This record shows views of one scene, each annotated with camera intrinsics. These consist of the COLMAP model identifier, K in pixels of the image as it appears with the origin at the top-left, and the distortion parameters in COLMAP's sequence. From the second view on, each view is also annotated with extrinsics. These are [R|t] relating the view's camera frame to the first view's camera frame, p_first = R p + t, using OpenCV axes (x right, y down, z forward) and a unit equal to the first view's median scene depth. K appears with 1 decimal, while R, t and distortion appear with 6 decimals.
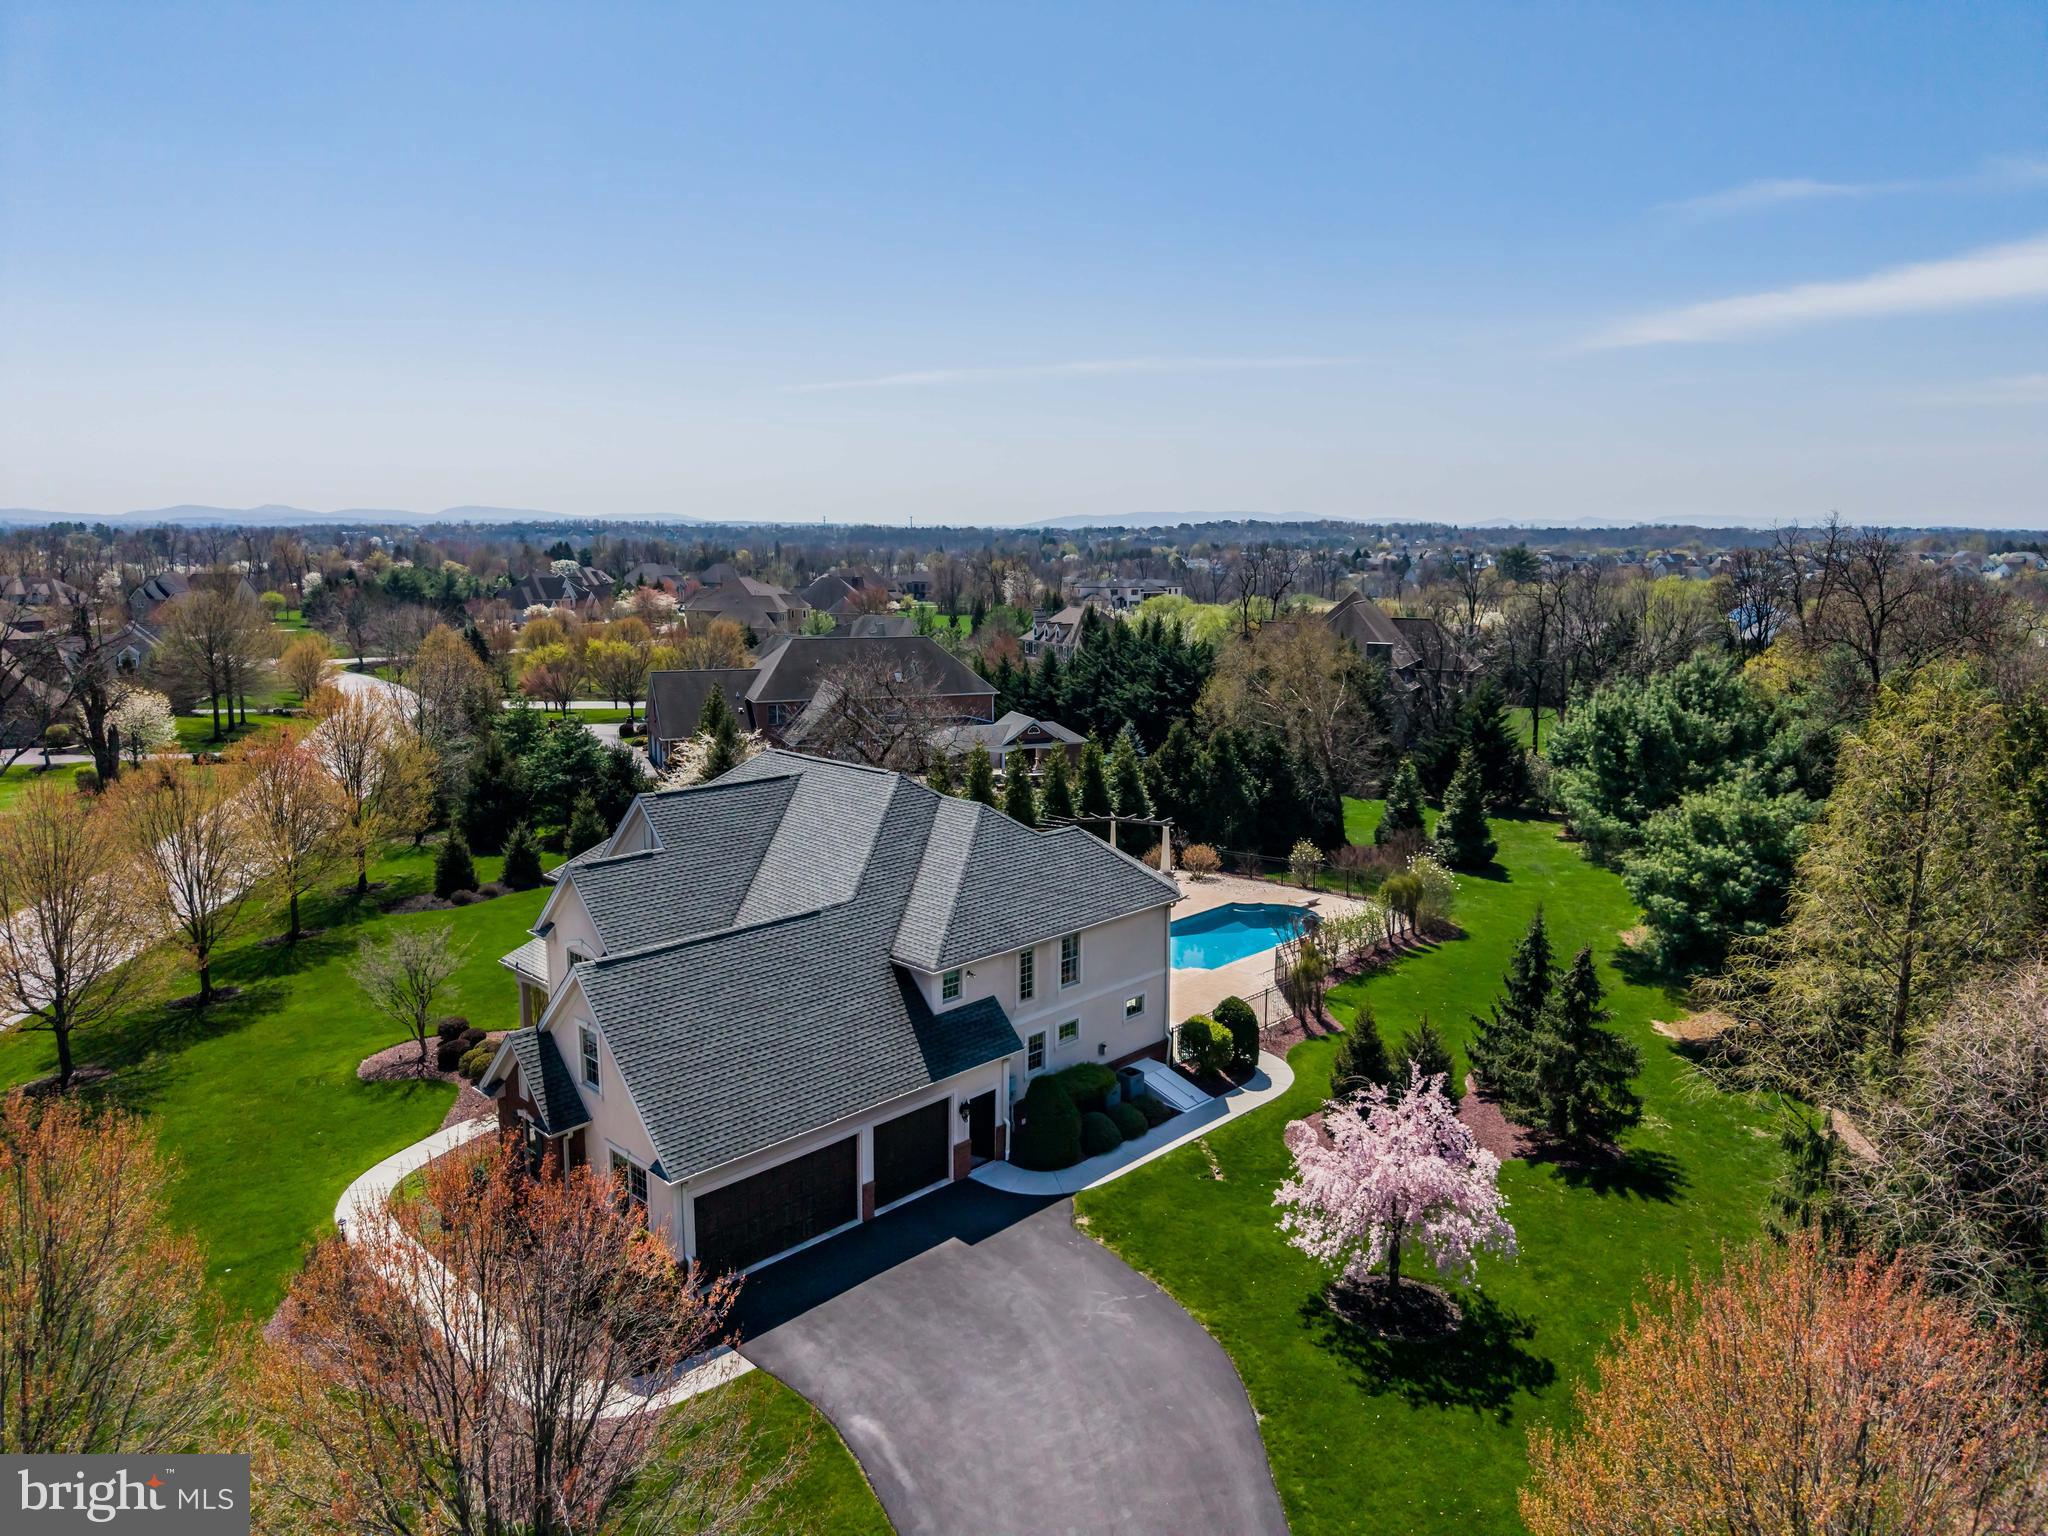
lens RADIAL K [[1365.4, 0, 1017.8], [0, 1365.4, 769.0], [0, 0, 1]] dist [0.025647, -0.033718]
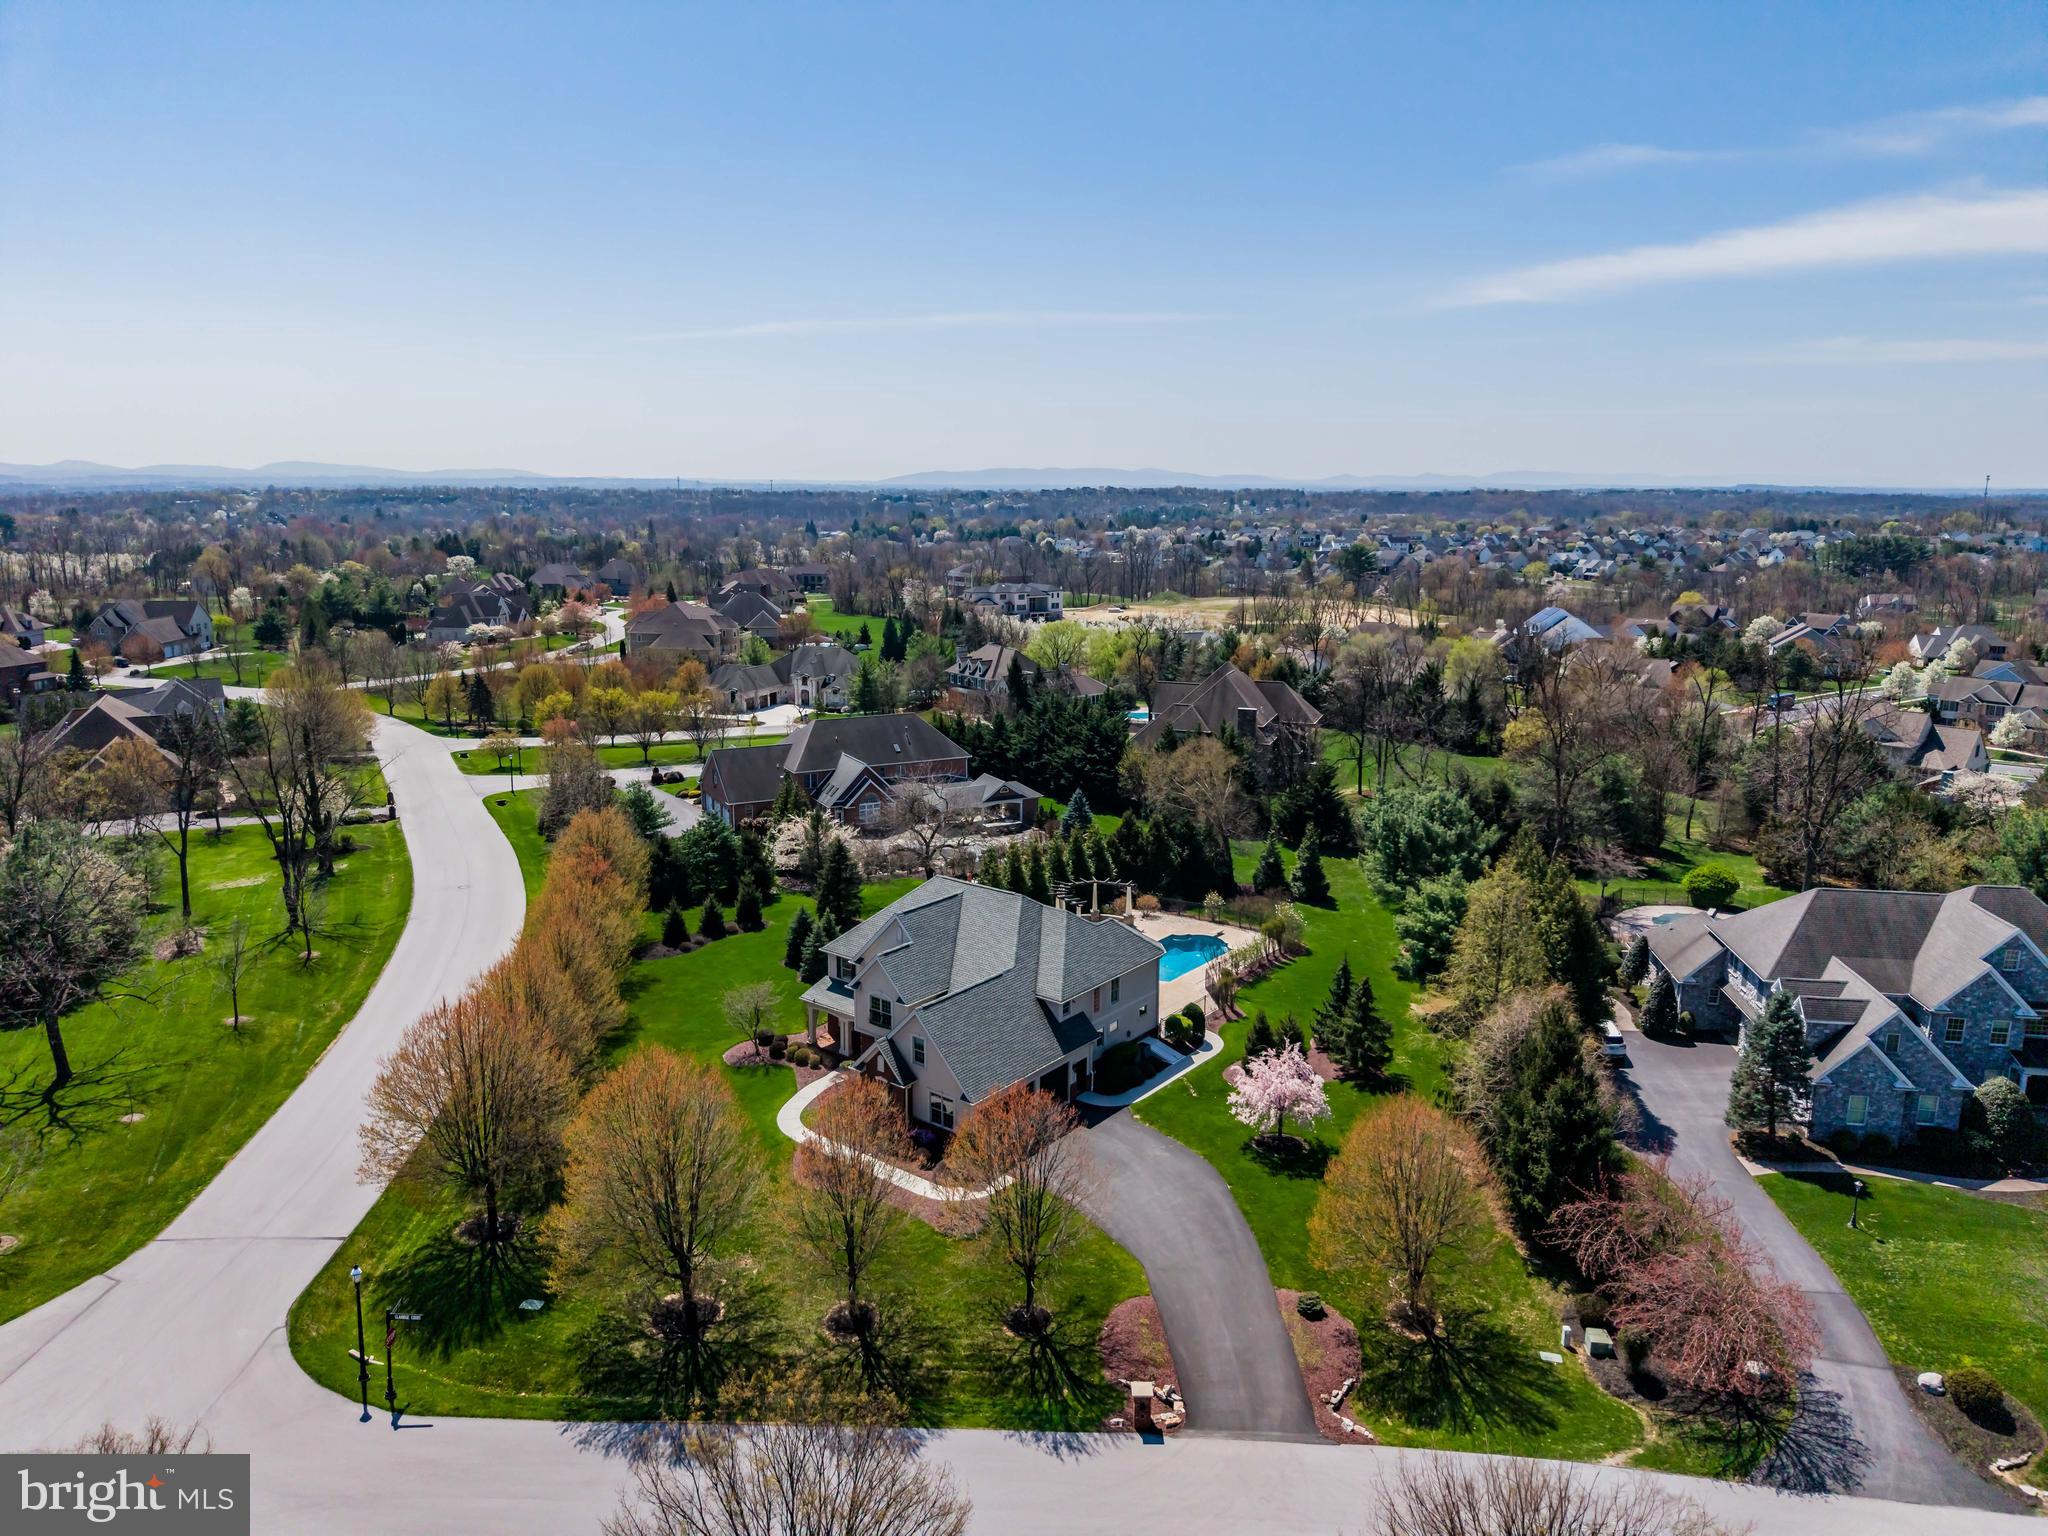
lens RADIAL K [[1365.4, 0, 1026.6], [0, 1365.4, 770.5], [0, 0, 1]] dist [0.025647, -0.033718]
pose [[0.993958, -0.019932, 0.107937, -0.225139], [0.016412, 0.999307, 0.033402, -0.186952], [-0.108528, -0.031429, 0.993596, -0.713523]]
